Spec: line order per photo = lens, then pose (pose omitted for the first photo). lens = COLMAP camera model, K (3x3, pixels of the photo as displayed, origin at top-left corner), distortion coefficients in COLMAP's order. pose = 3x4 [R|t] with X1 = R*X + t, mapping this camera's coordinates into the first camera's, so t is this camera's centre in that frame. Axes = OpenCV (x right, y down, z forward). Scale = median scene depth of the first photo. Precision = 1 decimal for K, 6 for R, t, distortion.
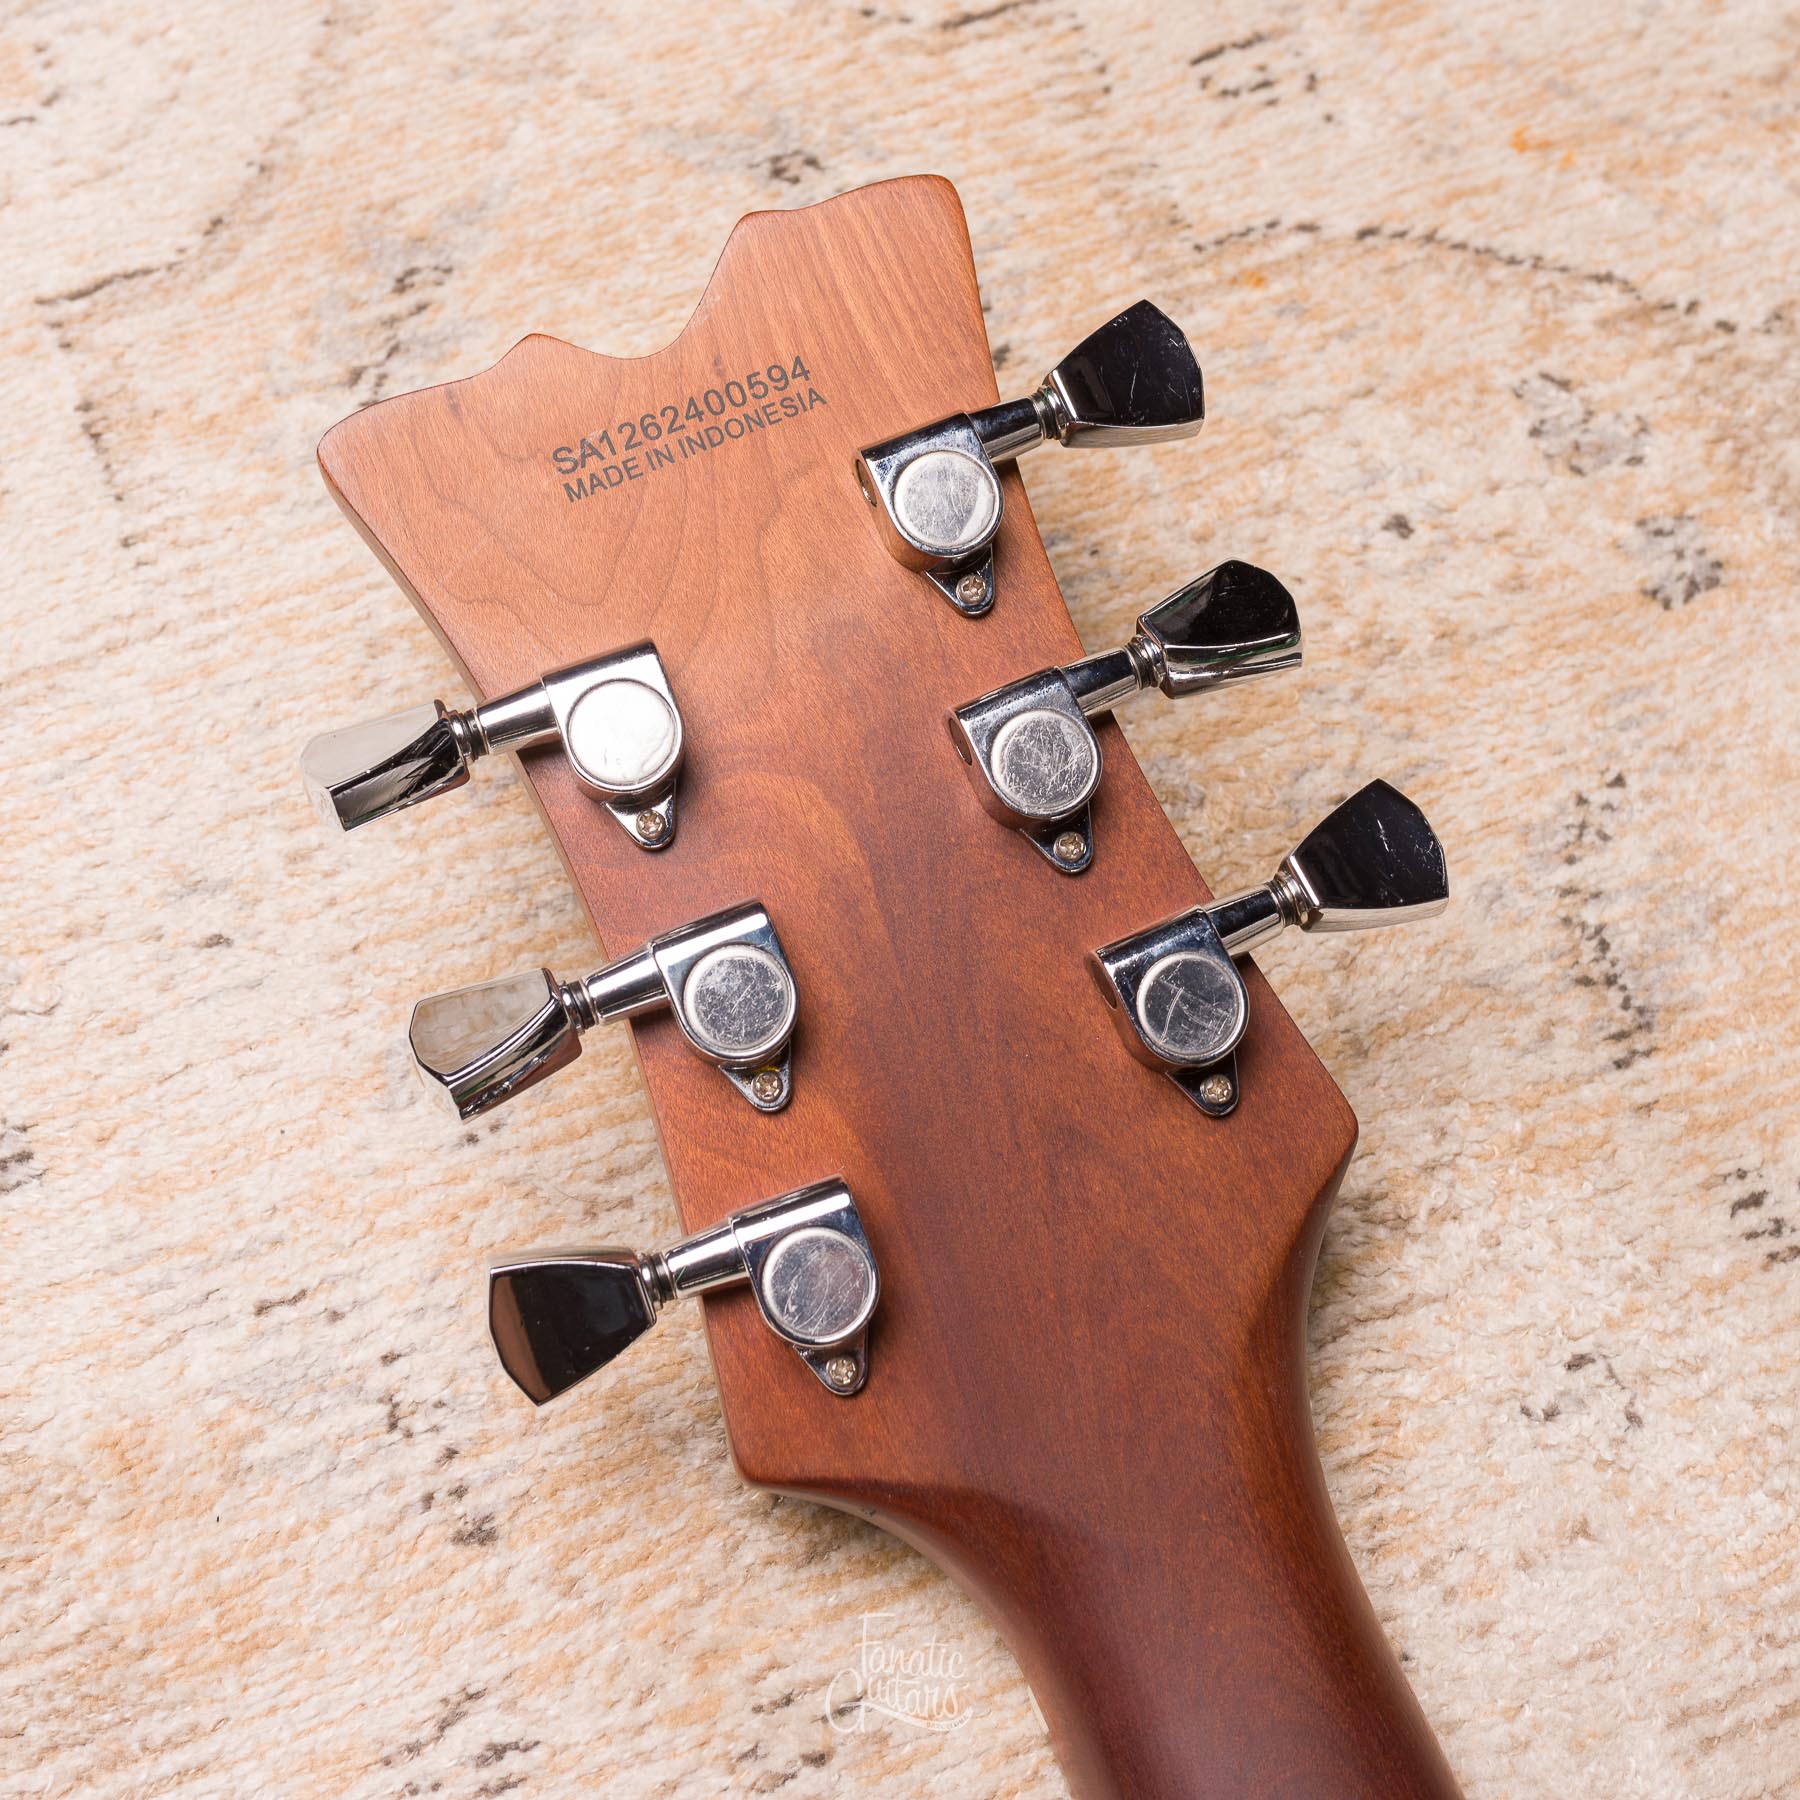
lens RADIAL K [[2714.9, 0, 839.9], [0, 2714.9, 889.7], [0, 0, 1]] dist [0.003827, 0.000000]
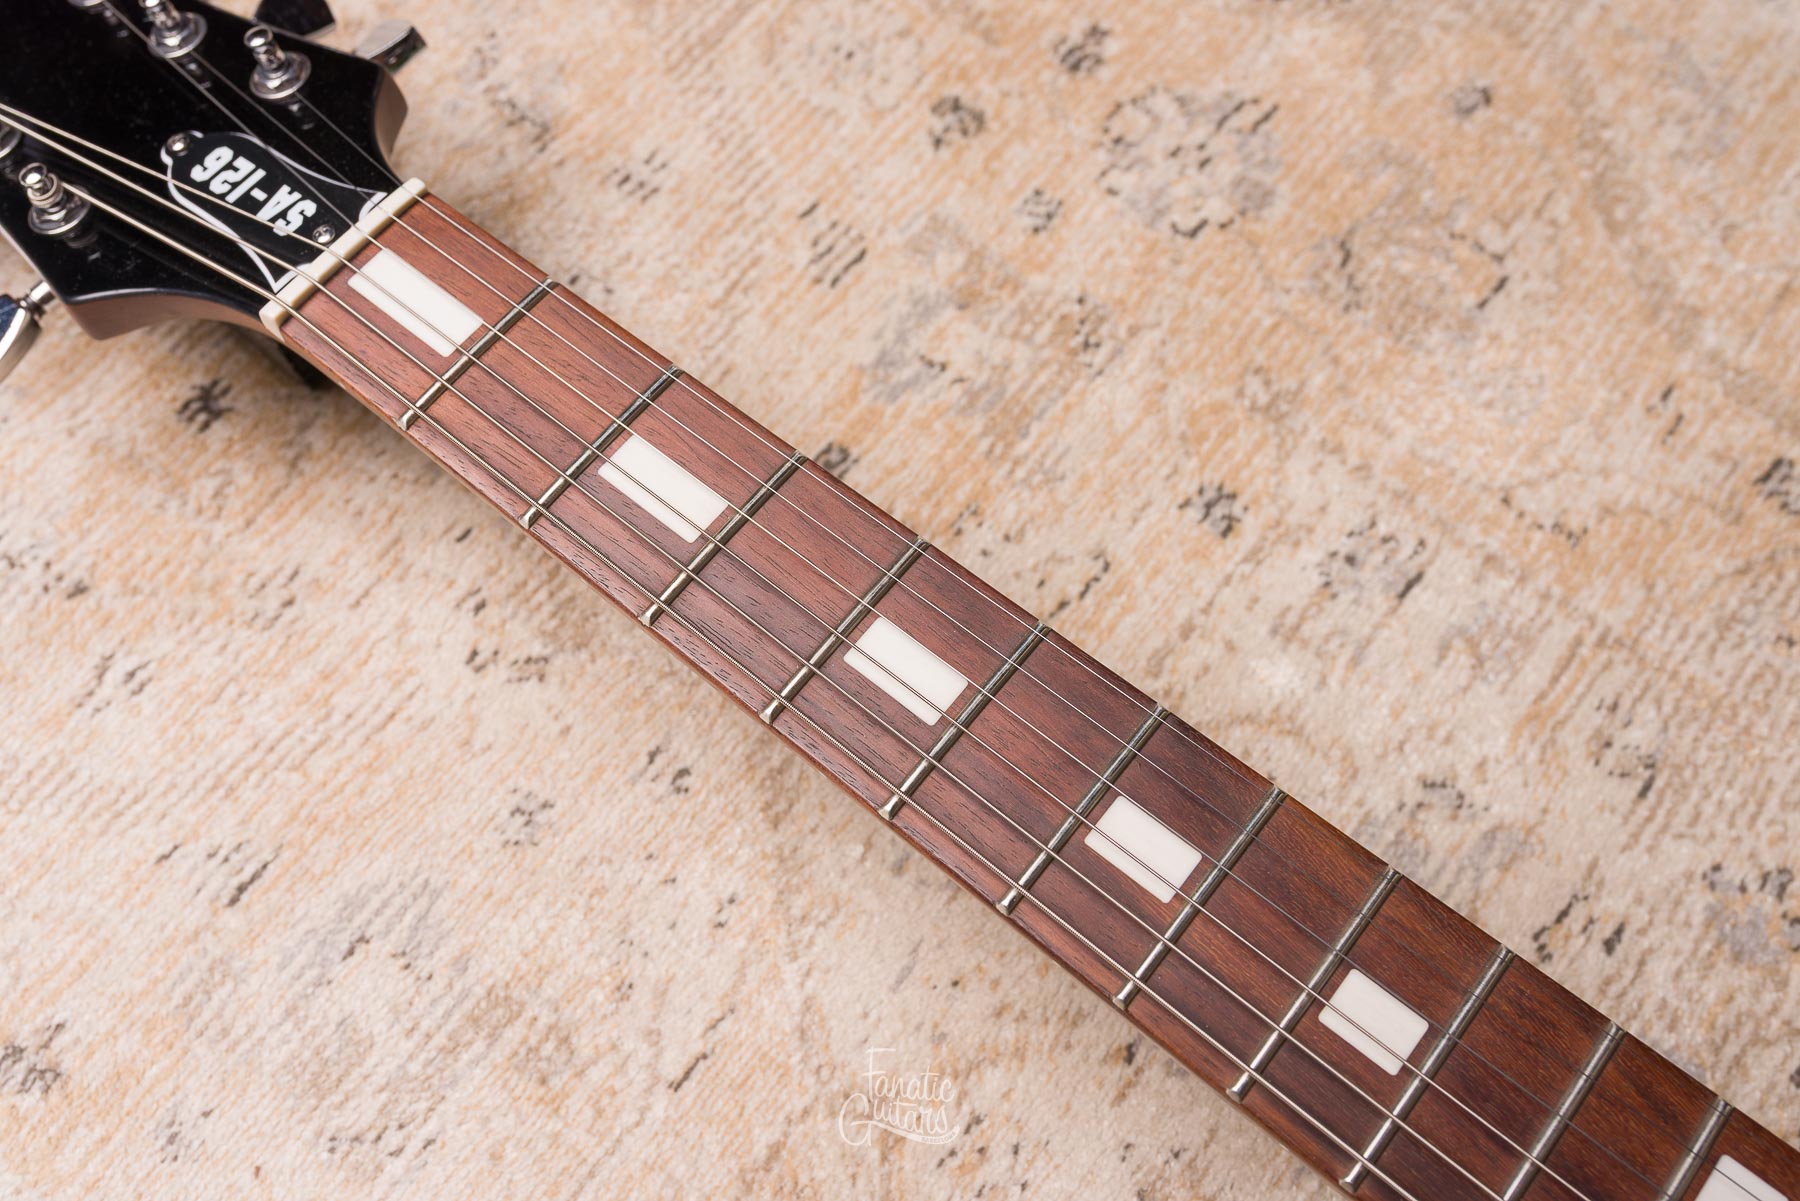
lens RADIAL K [[1794.0, 0, 899.6], [0, 1794.0, 596.8], [0, 0, 1]] dist [0.003577, 0.000000]
pose [[0.870832, -0.456631, 0.182041, 0.124430], [0.457162, 0.888412, 0.041555, 0.407720], [-0.180702, 0.047035, 0.982412, -0.309994]]
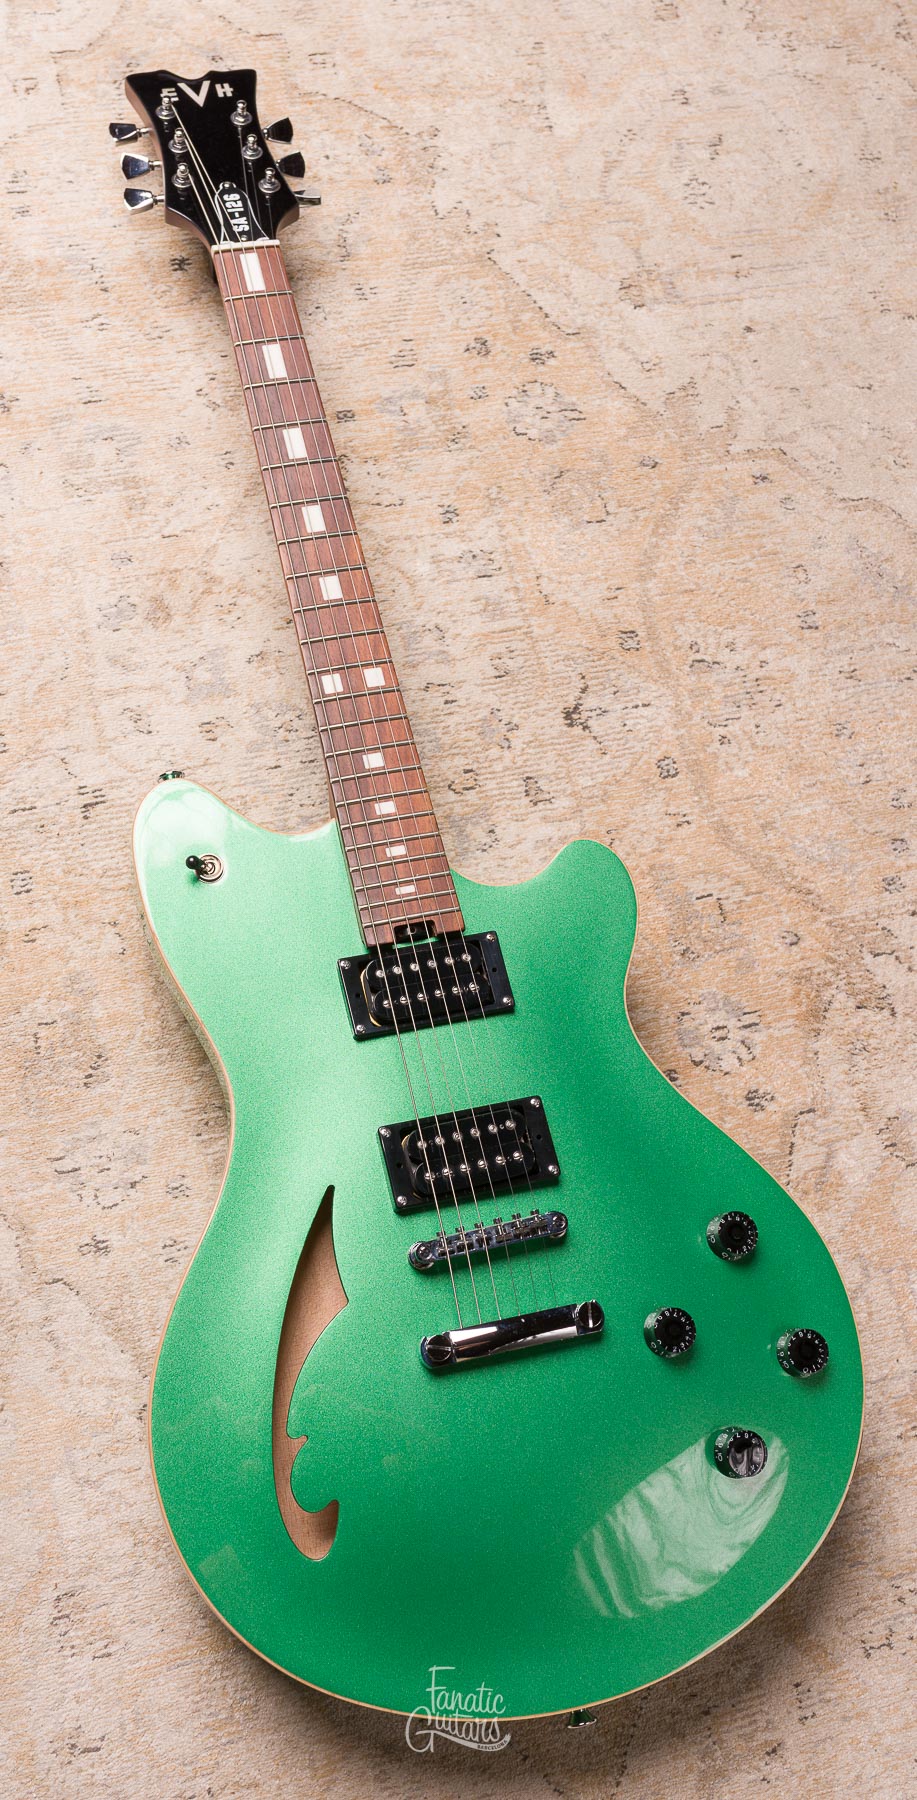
lens RADIAL K [[1932.2, 0, 402.0], [0, 1932.2, 862.7], [0, 0, 1]] dist [-0.005789, 0.000000]
pose [[0.981725, 0.178311, 0.066498, 0.349470], [-0.180726, 0.983005, 0.032229, 1.004273], [-0.059621, -0.043658, 0.997266, -2.579543]]
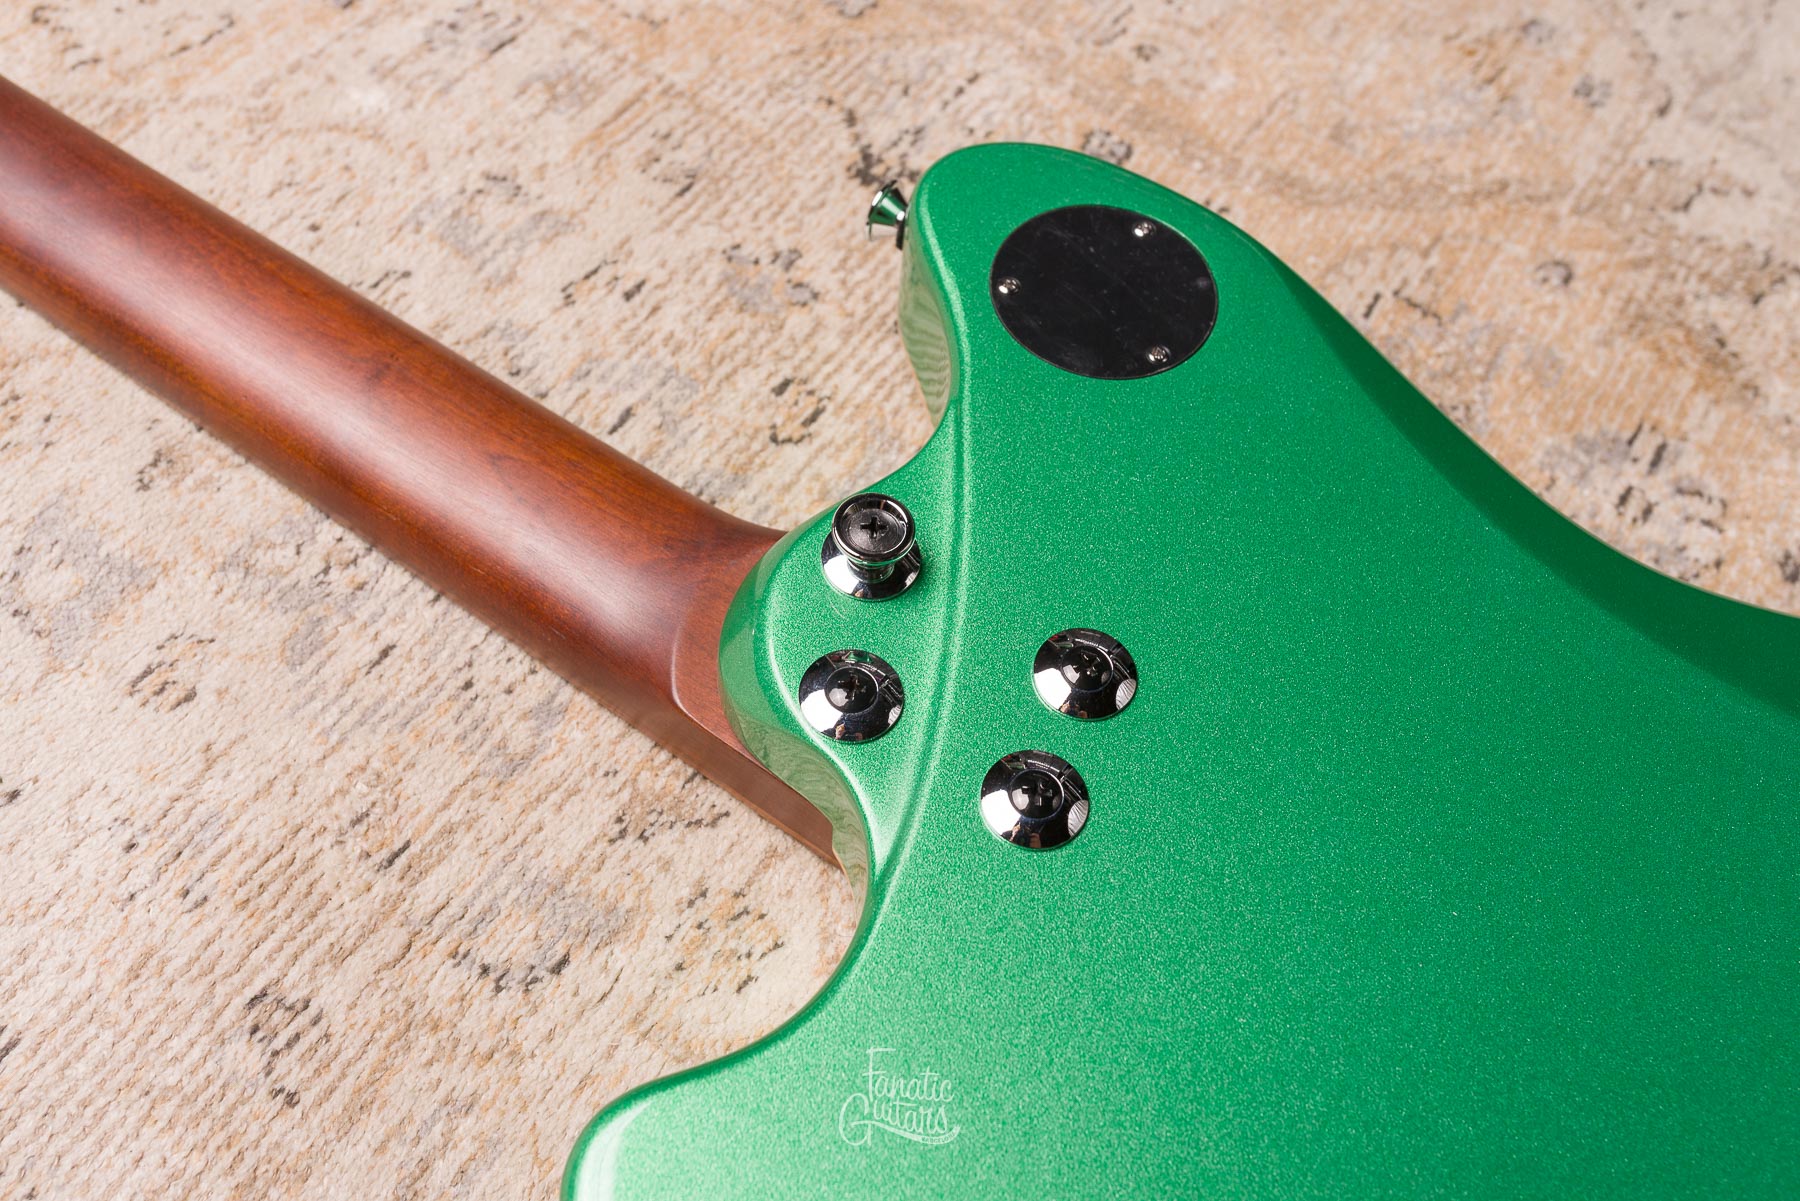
lens RADIAL K [[1794.0, 0, 897.9], [0, 1794.0, 592.4], [0, 0, 1]] dist [0.003577, 0.000000]
pose [[0.829327, -0.431183, 0.355386, 0.218529], [0.468250, 0.883347, -0.020958, 1.122874], [-0.304892, 0.183791, 0.934485, -0.496788]]
